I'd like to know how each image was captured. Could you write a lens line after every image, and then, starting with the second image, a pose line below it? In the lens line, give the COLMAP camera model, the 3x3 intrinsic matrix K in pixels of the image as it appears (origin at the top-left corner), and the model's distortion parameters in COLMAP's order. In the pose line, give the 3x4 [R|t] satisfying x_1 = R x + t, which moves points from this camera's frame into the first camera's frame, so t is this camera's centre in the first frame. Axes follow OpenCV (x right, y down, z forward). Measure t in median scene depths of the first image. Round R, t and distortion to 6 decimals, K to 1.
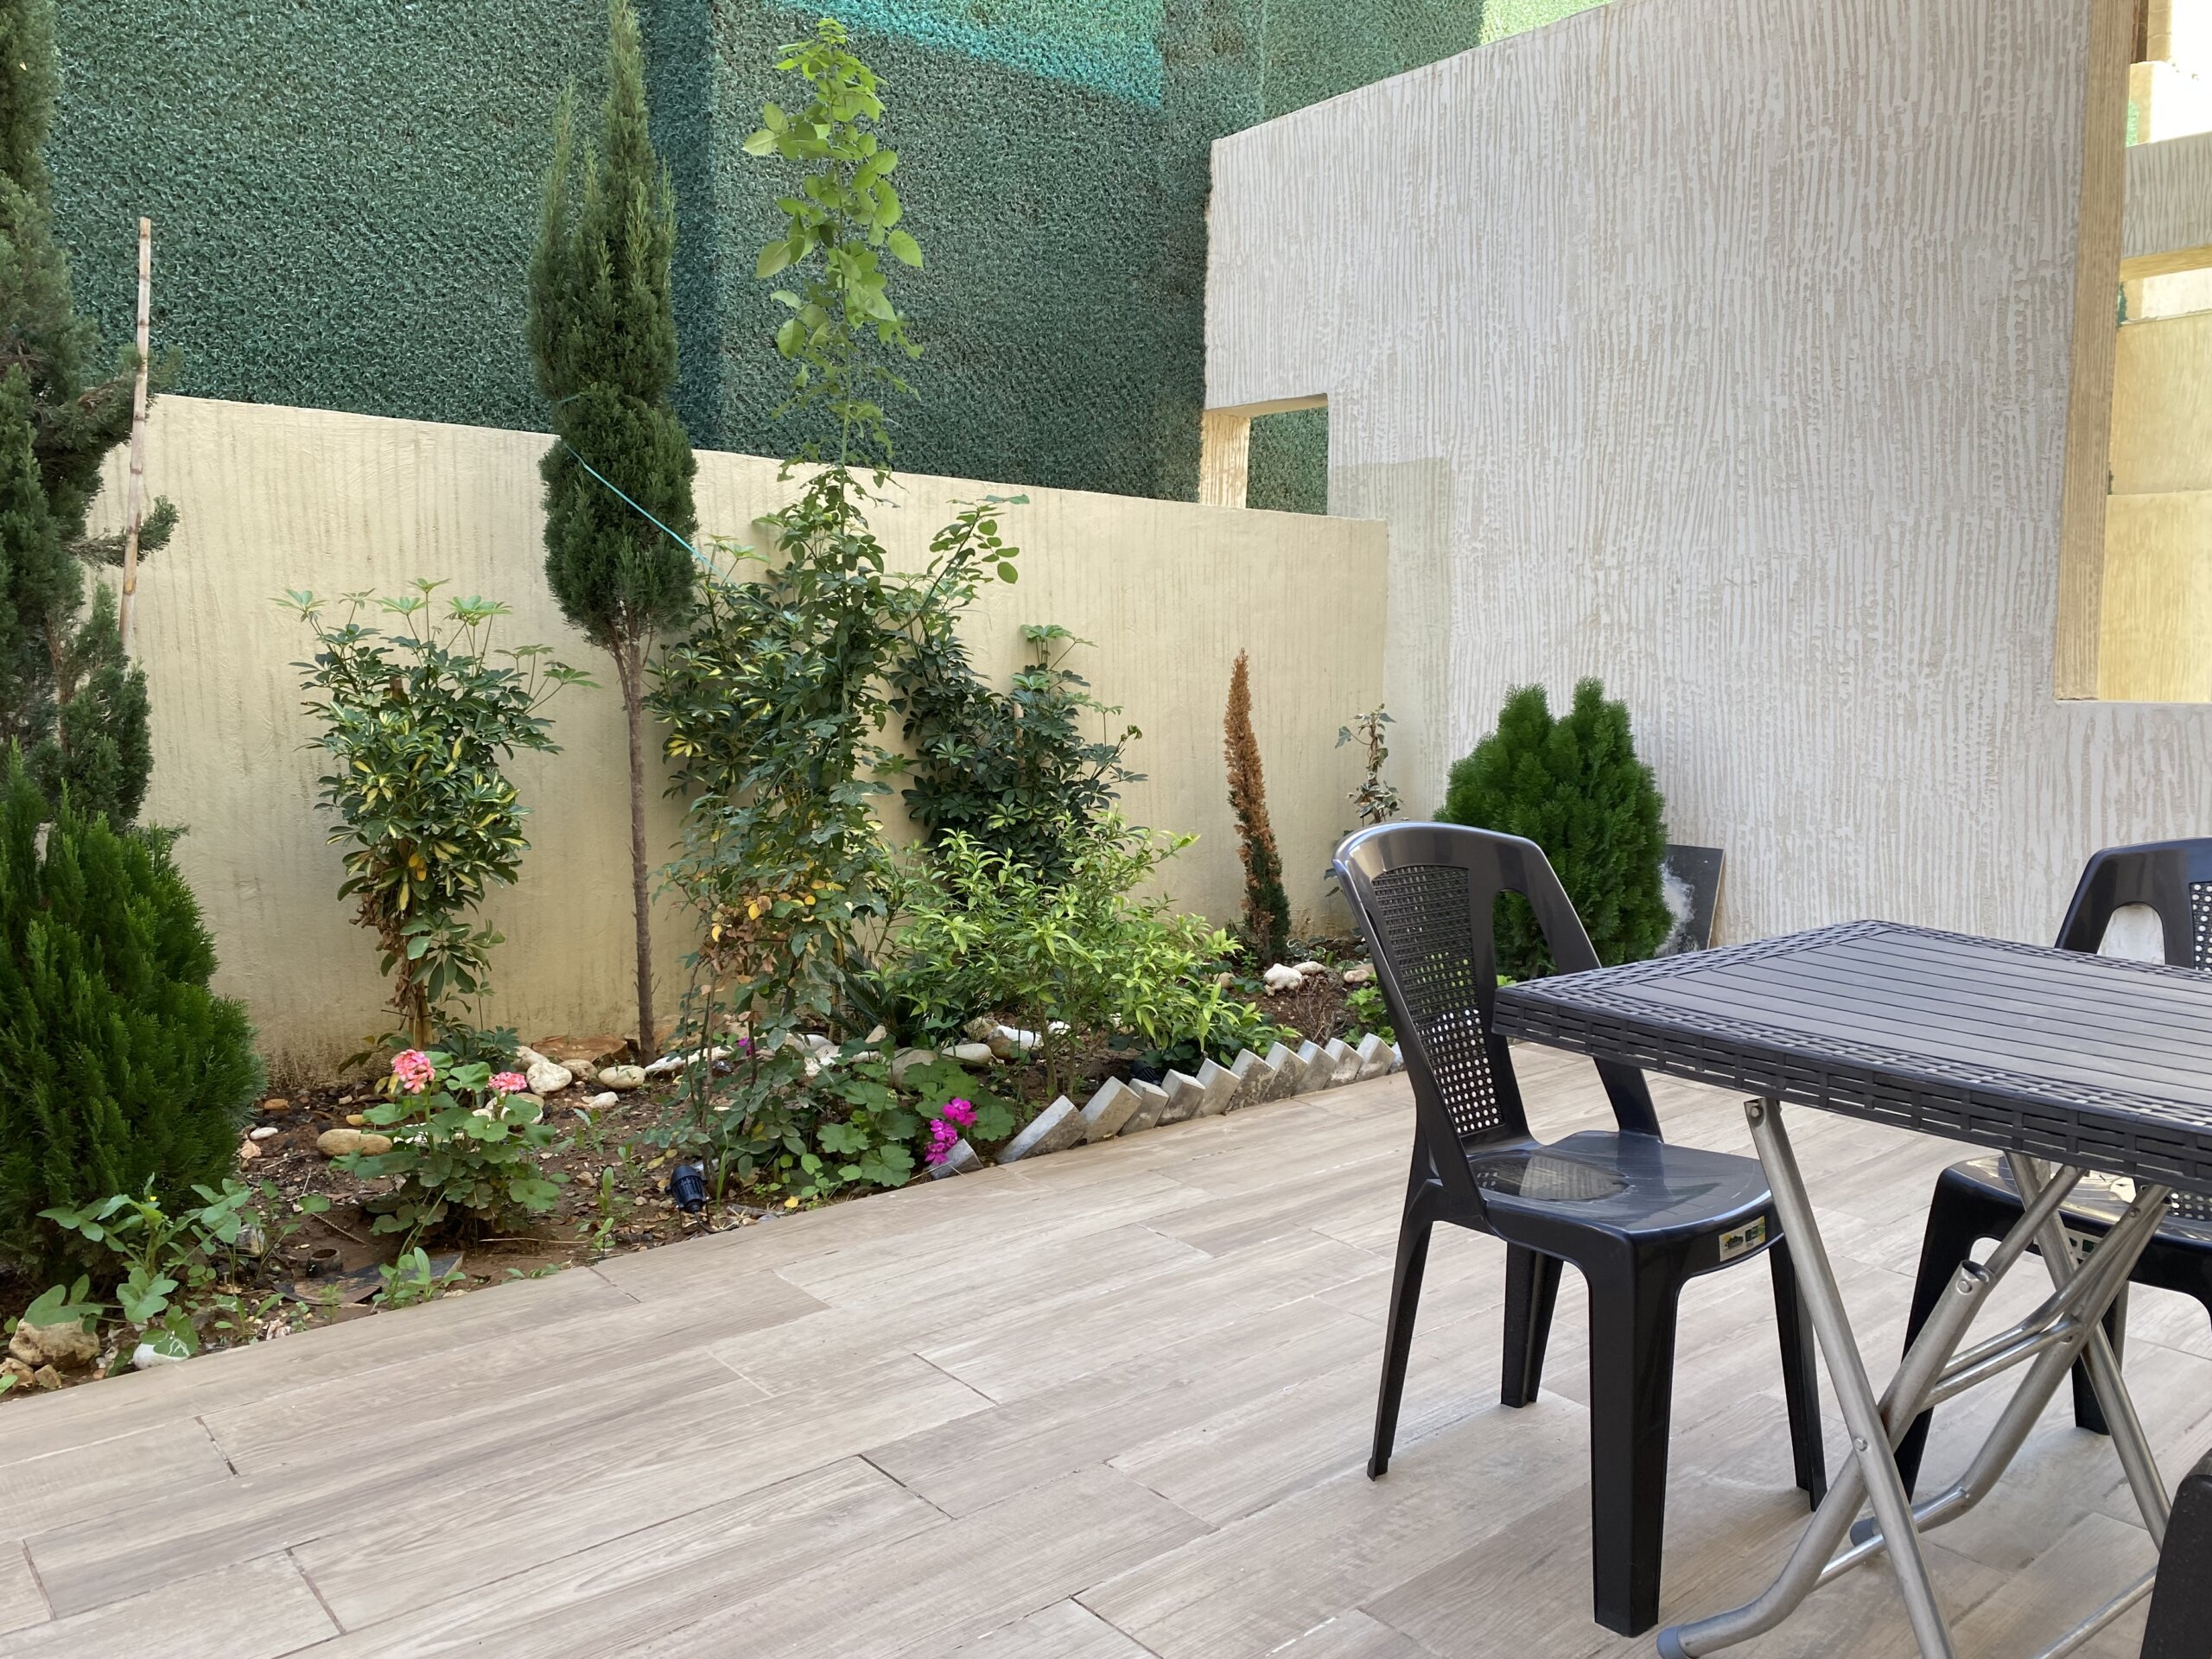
lens RADIAL K [[1688.3, 0, 1108.9], [0, 1688.3, 829.0], [0, 0, 1]] dist [0.004124, -0.007314]
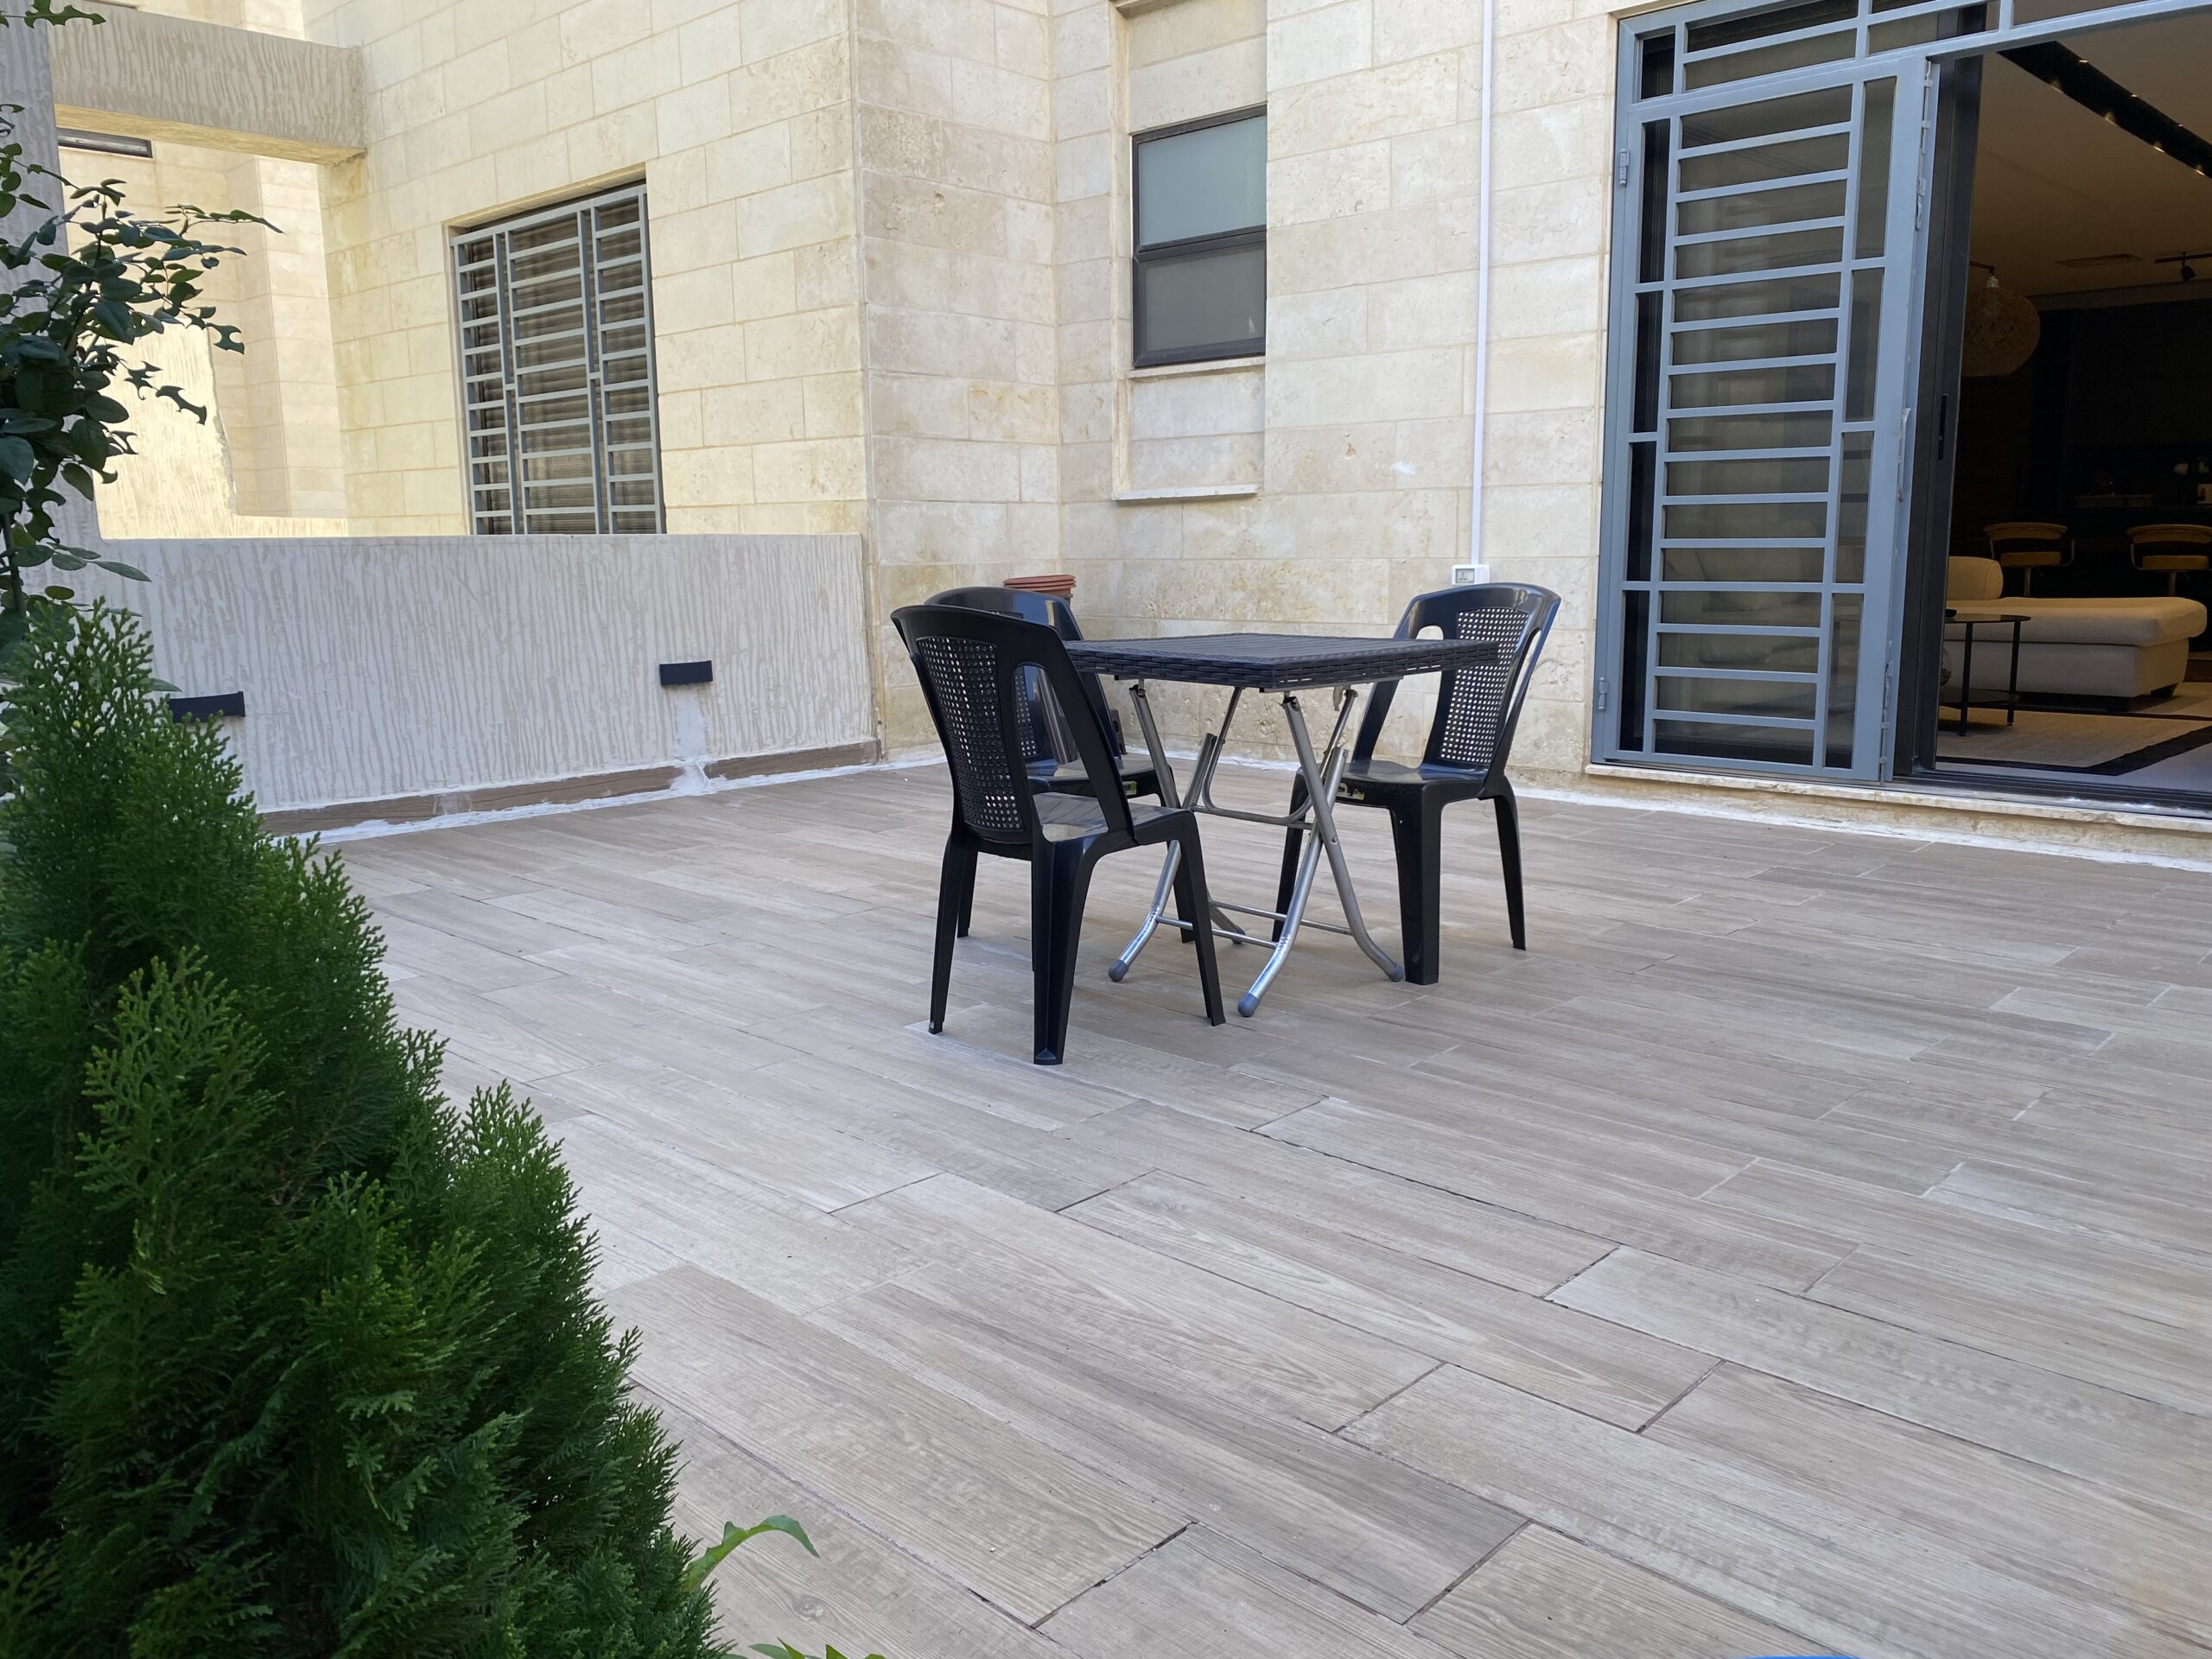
lens RADIAL K [[1688.3, 0, 1109.3], [0, 1688.3, 829.3], [0, 0, 1]] dist [0.004124, -0.007314]
pose [[-0.096277, -0.186939, 0.977642, -1.163338], [0.119167, 0.972976, 0.197783, -0.074083], [-0.988195, 0.135544, -0.071399, 1.019667]]
